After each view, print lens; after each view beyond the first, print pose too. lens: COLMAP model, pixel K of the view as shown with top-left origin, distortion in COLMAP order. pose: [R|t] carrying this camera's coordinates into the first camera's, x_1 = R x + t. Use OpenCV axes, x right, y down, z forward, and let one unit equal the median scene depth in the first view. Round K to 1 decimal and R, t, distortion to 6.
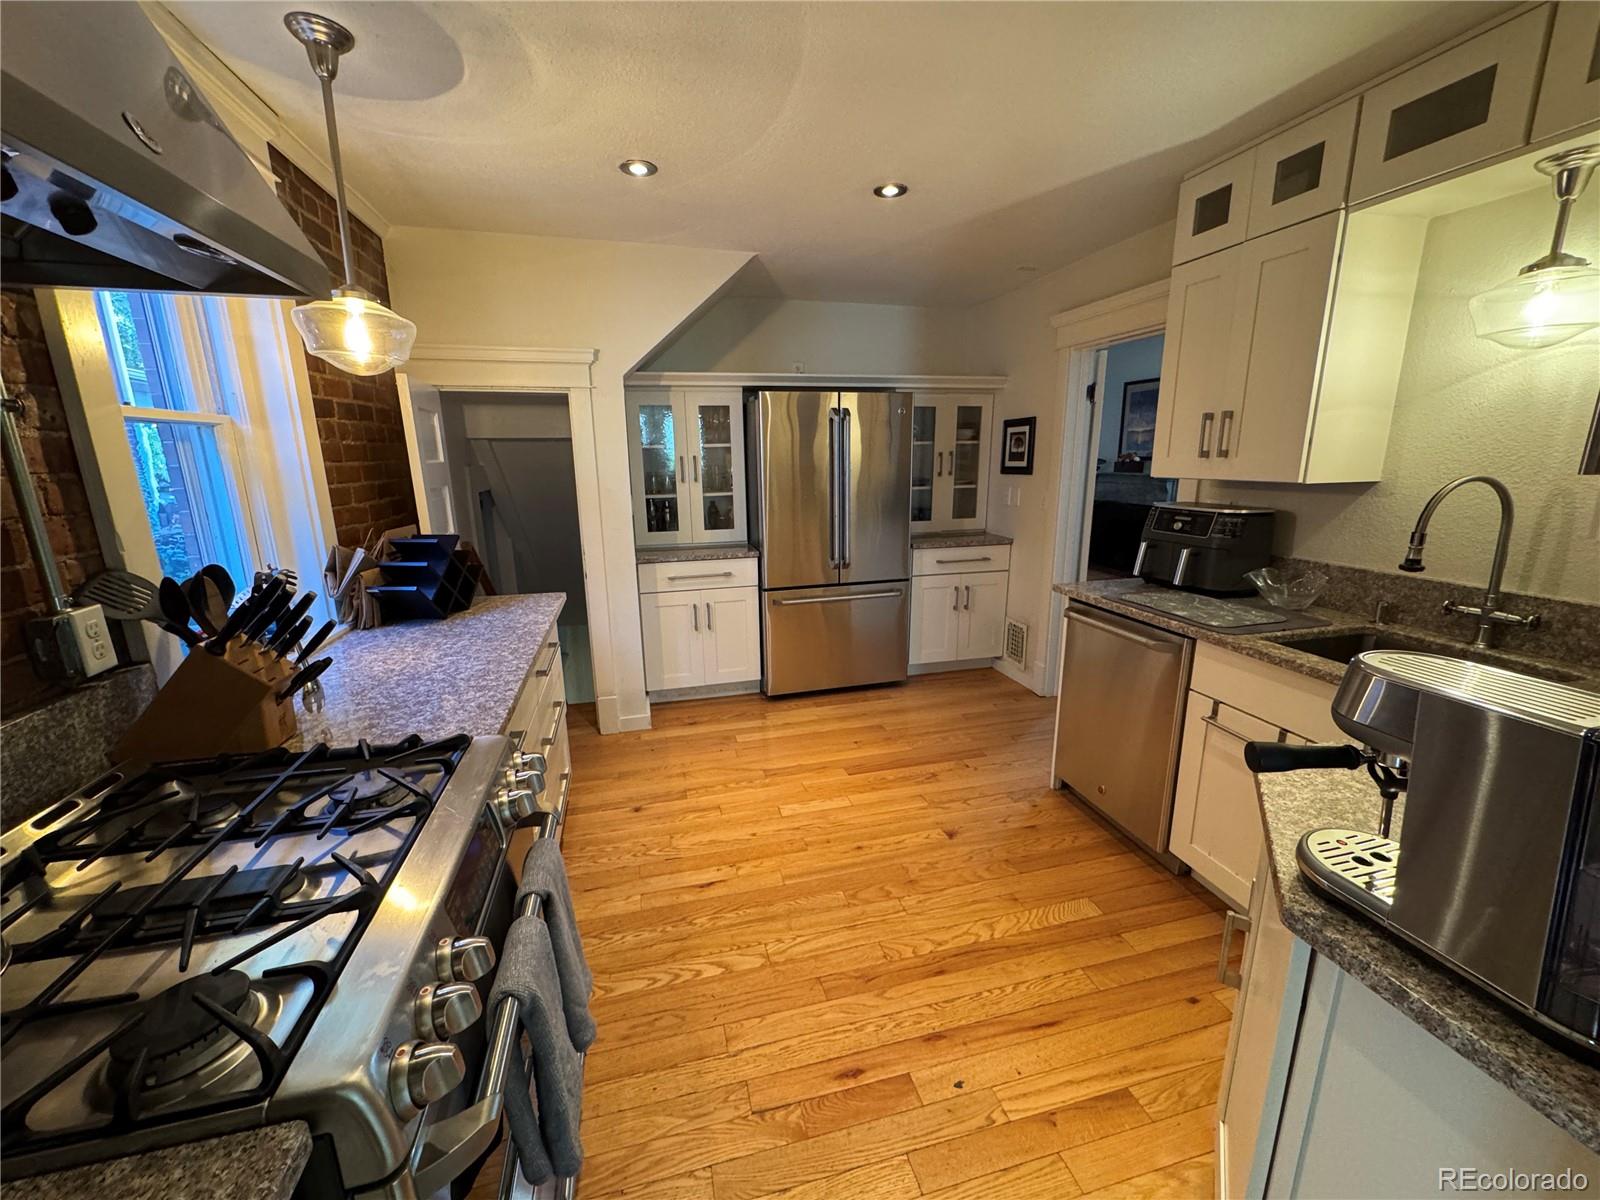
lens RADIAL K [[631.1, 0, 800.3], [0, 631.1, 596.6], [0, 0, 1]] dist [-0.002875, -0.000261]
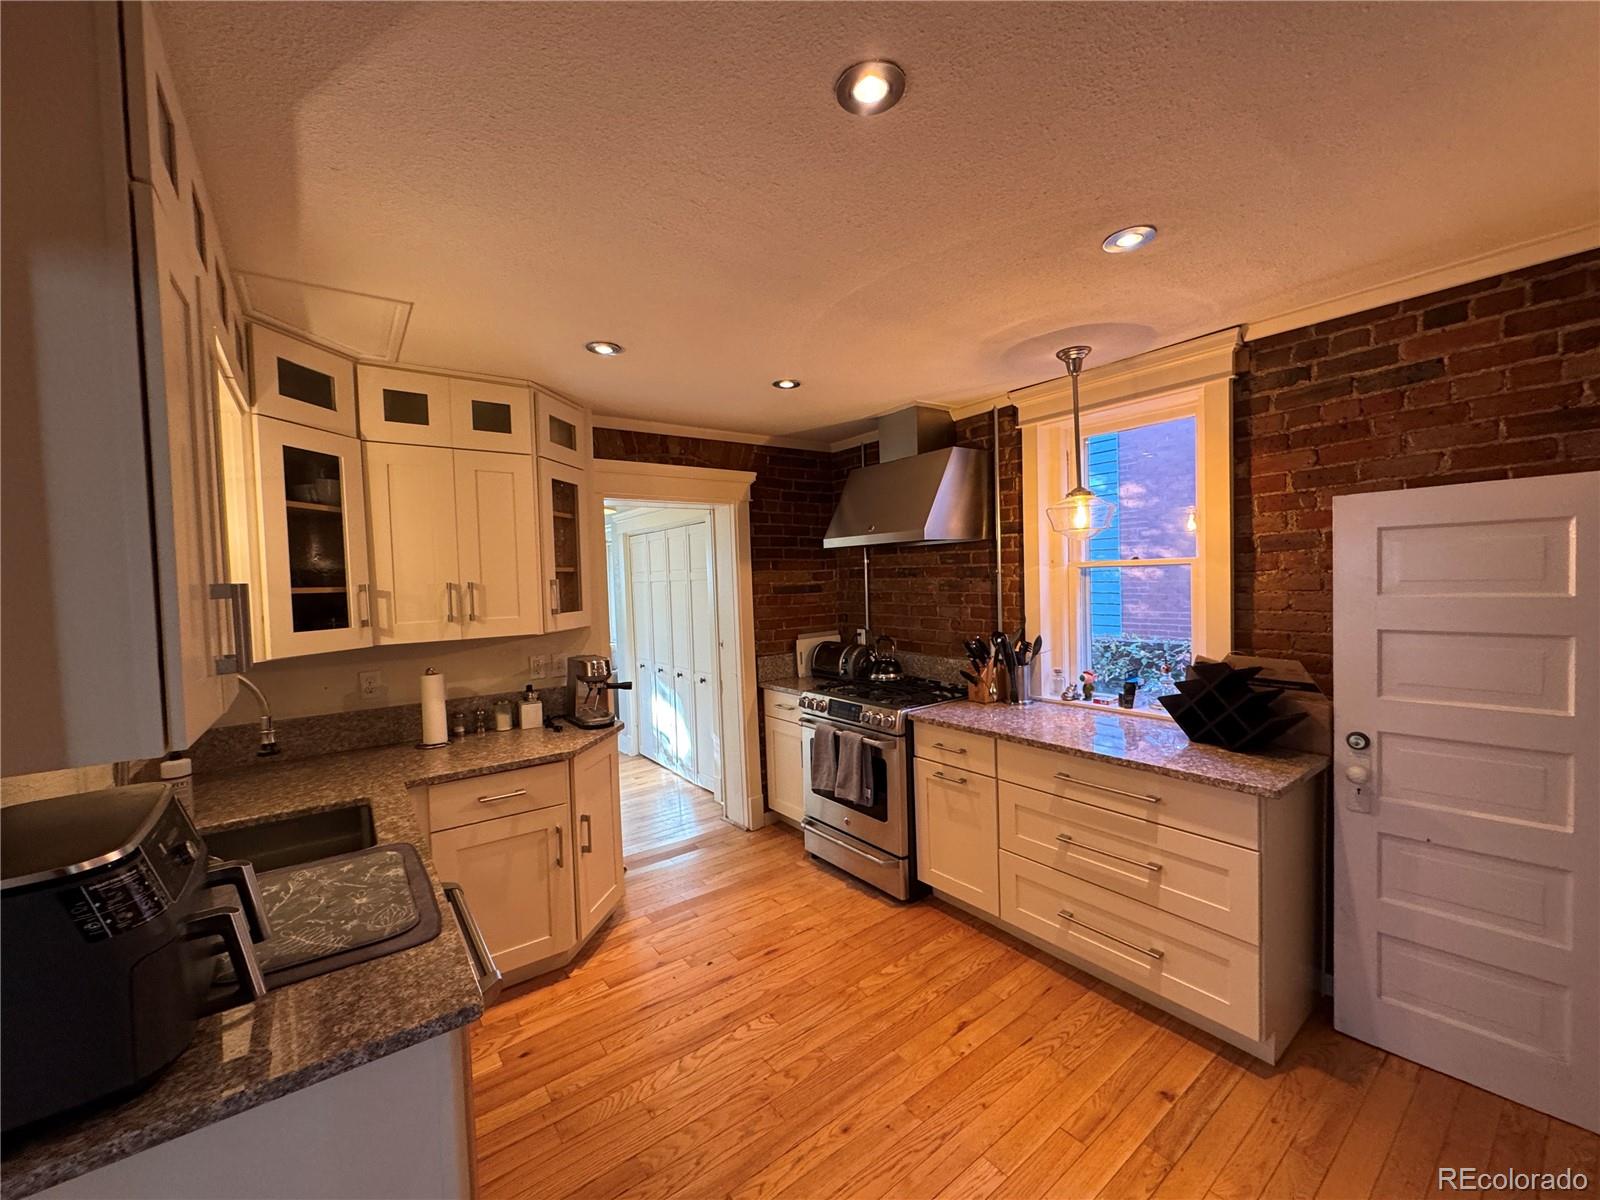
lens RADIAL K [[631.1, 0, 797.6], [0, 631.1, 598.2], [0, 0, 1]] dist [-0.002875, -0.000261]
pose [[-0.922845, 0.055351, -0.381174, 0.498889], [-0.045111, 0.967278, 0.249677, -0.496234], [0.382521, 0.247608, -0.890151, 1.878559]]
